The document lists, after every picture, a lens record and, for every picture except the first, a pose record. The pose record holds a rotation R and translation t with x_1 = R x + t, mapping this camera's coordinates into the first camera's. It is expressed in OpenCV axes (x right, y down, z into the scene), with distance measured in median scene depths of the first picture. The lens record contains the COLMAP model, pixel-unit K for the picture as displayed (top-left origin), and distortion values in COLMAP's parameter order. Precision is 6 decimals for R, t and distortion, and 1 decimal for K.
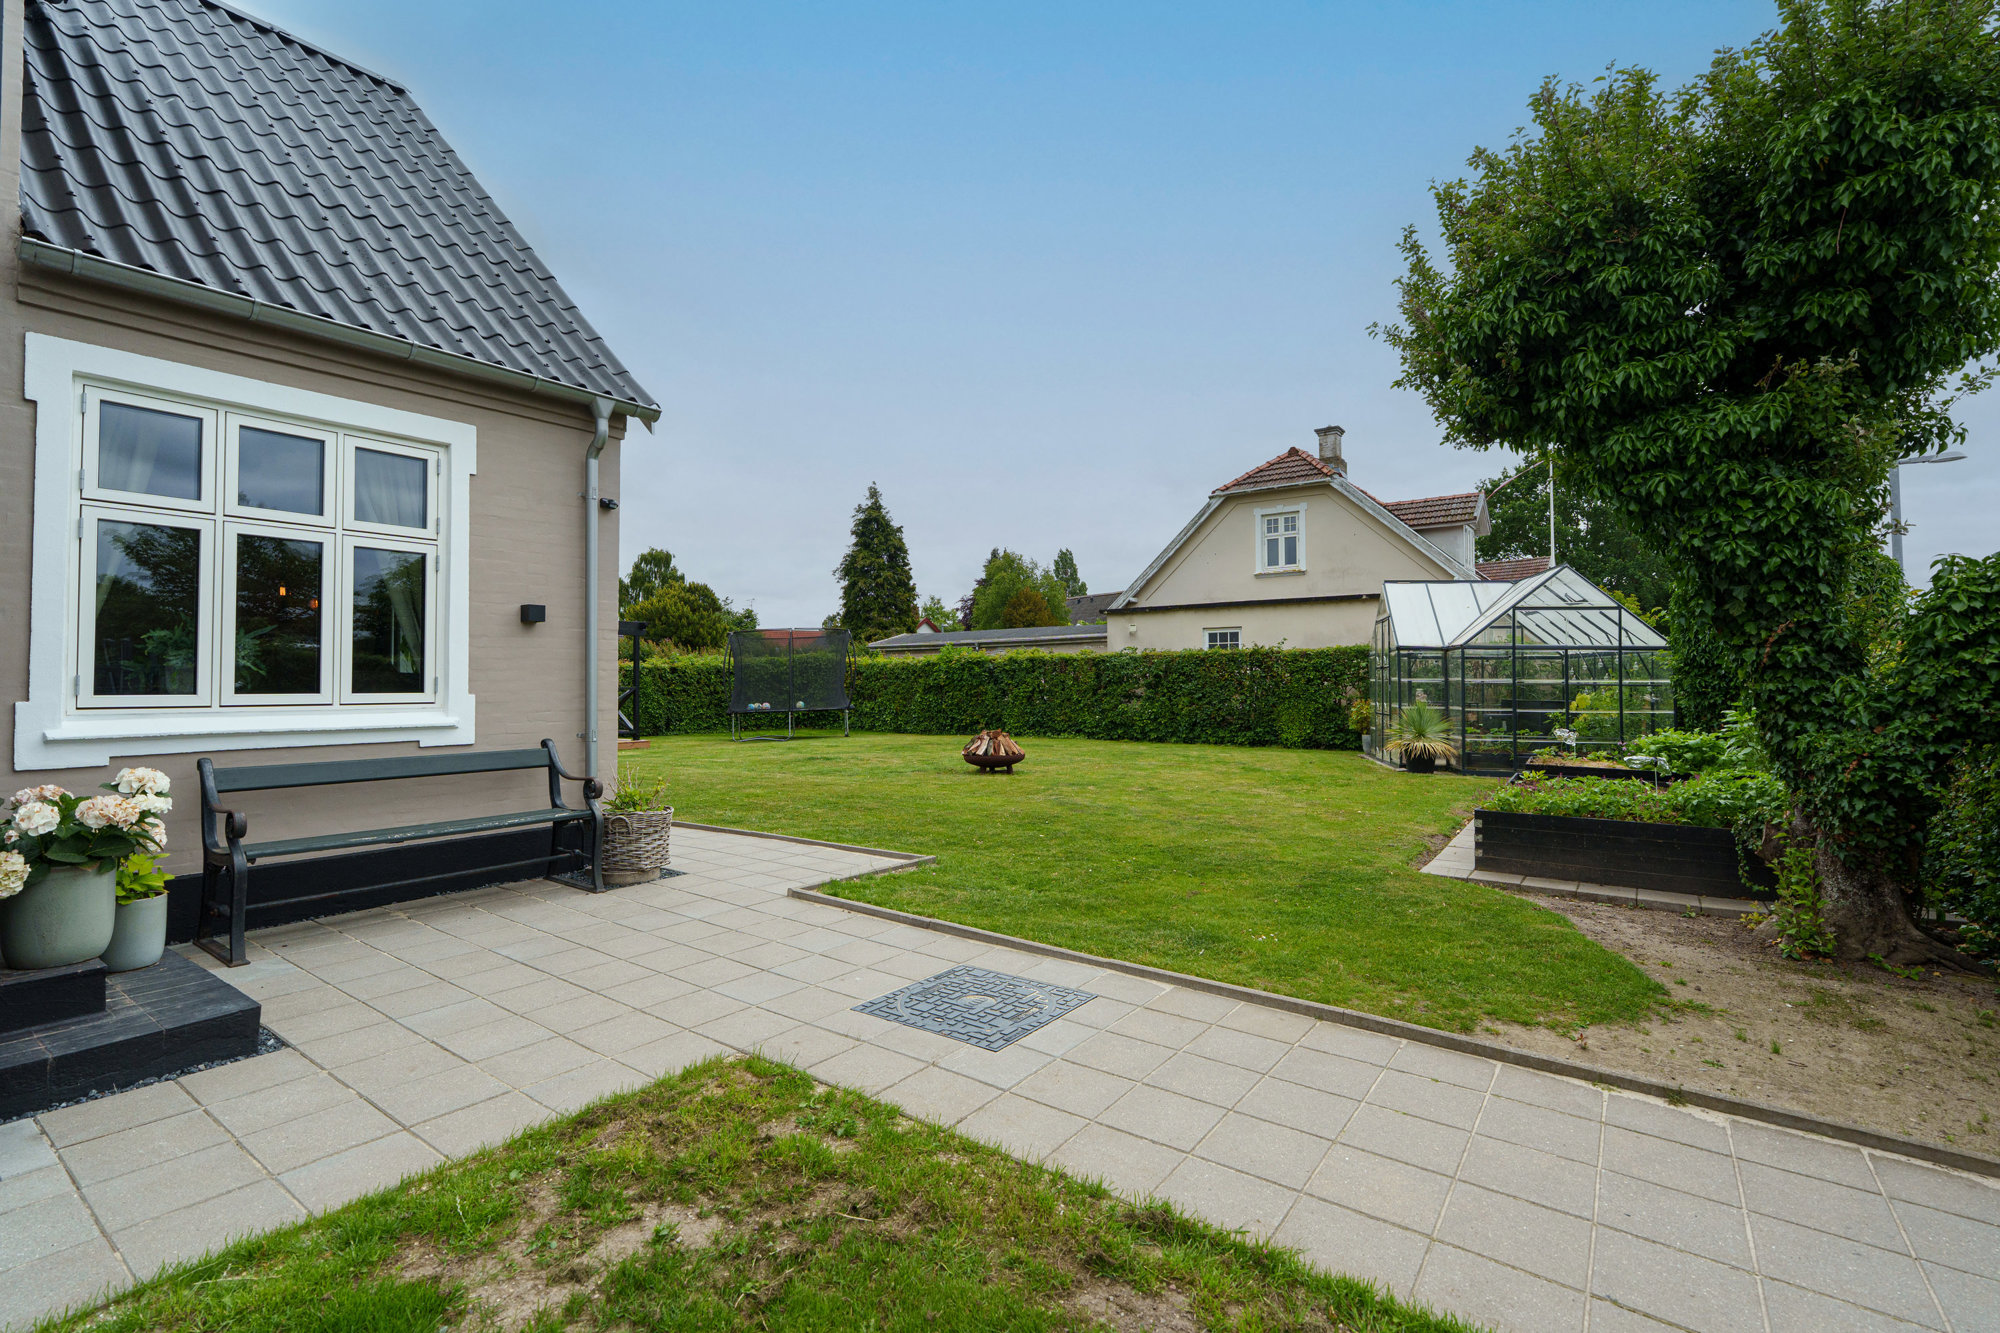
lens RADIAL K [[906.4, 0, 1001.1], [0, 906.4, 665.6], [0, 0, 1]] dist [-0.001988, 0.001442]
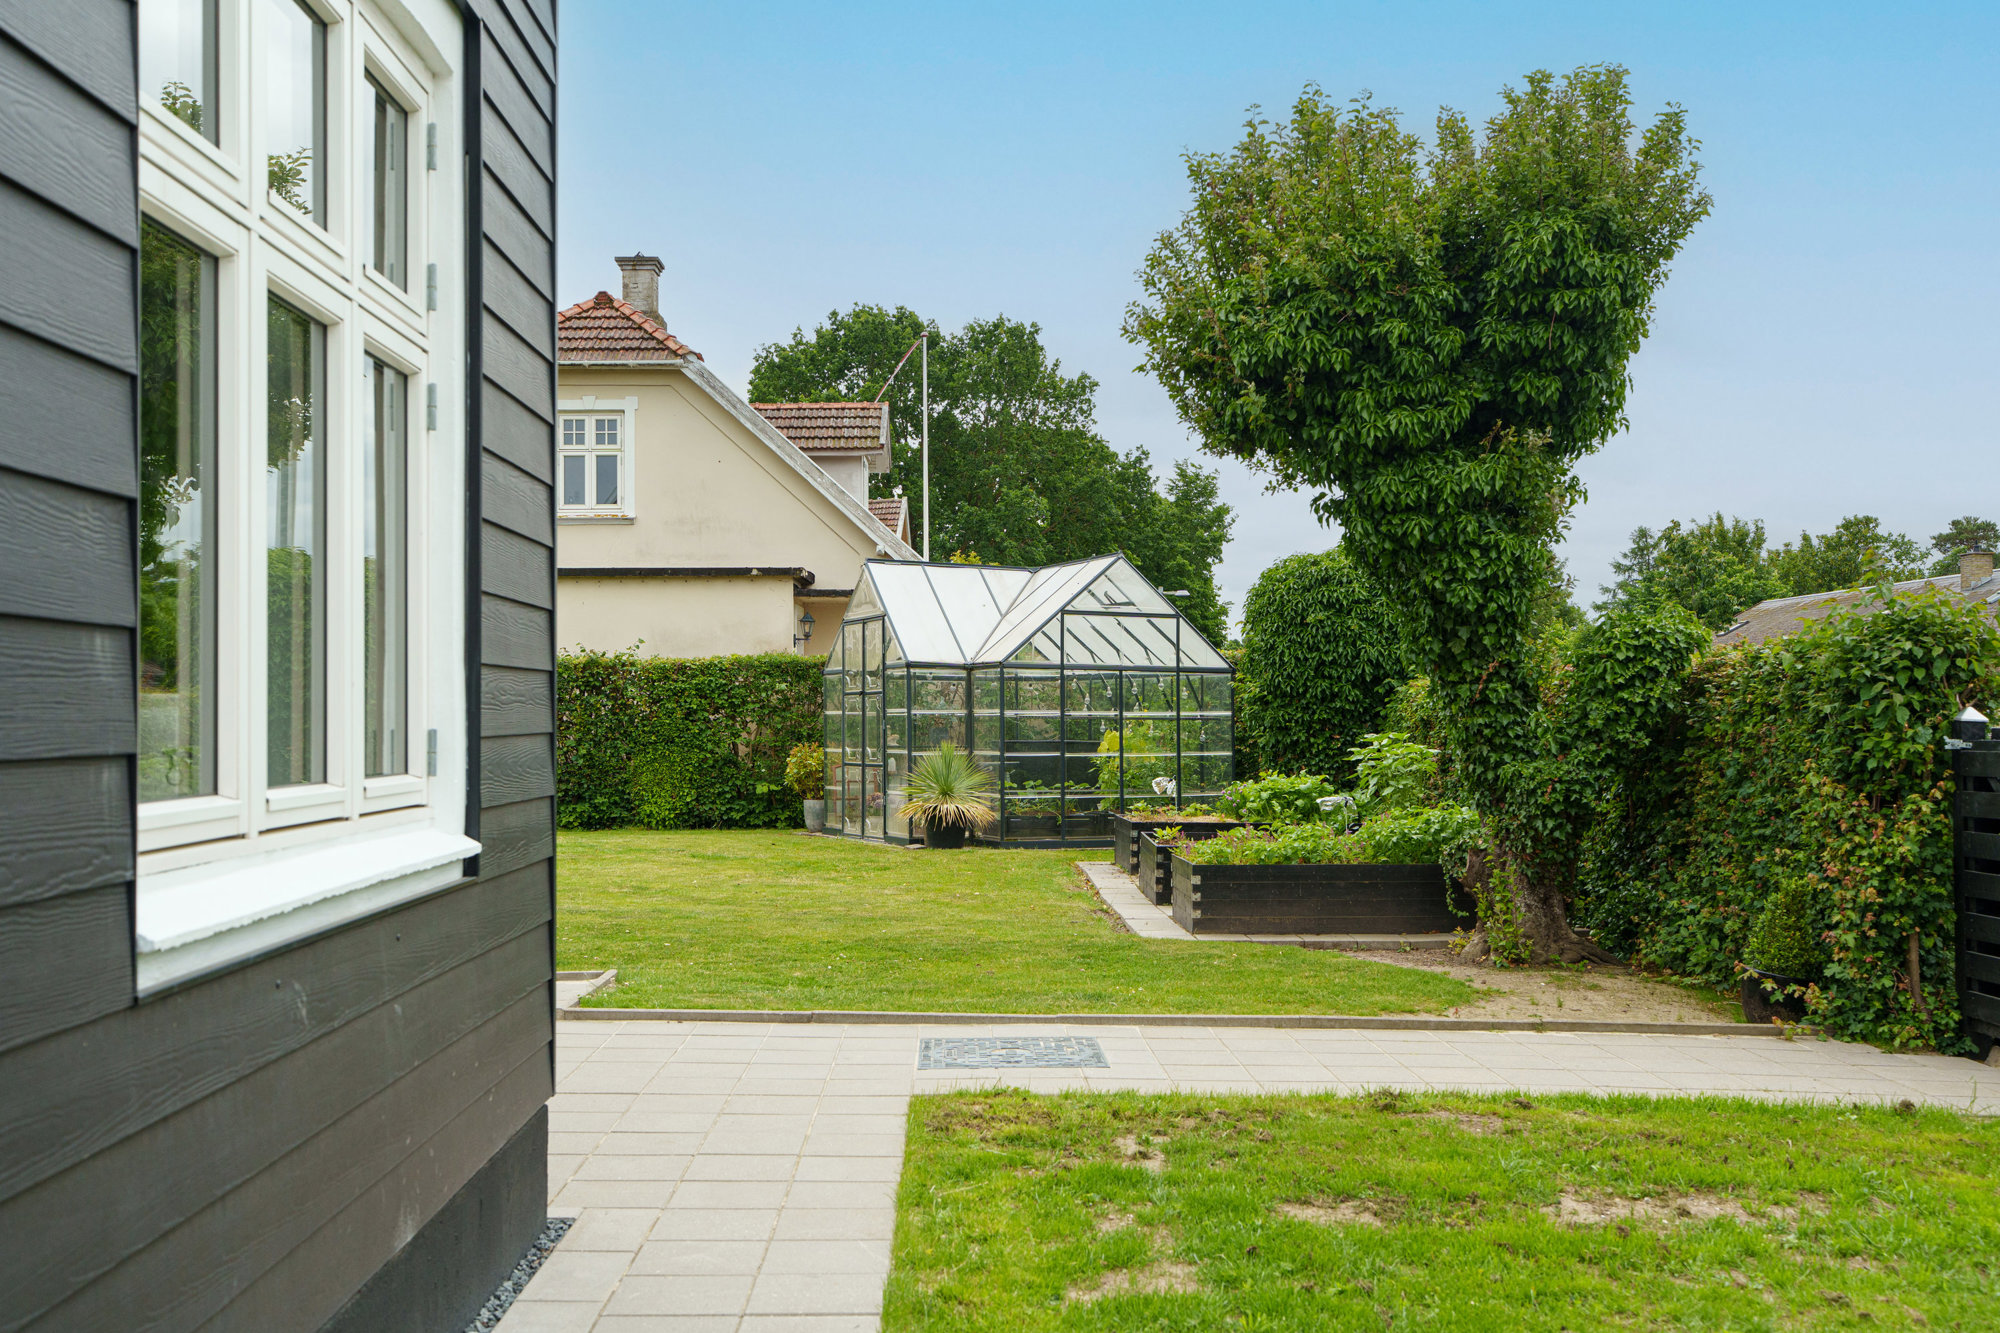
lens RADIAL K [[1974.1, 0, 996.9], [0, 1974.1, 671.8], [0, 0, 1]] dist [0.019960, 0.000000]
pose [[0.796702, 0.010006, 0.604290, -1.027920], [-0.008220, 0.999950, -0.005720, -0.017009], [-0.604317, -0.000410, 0.796744, -0.521901]]
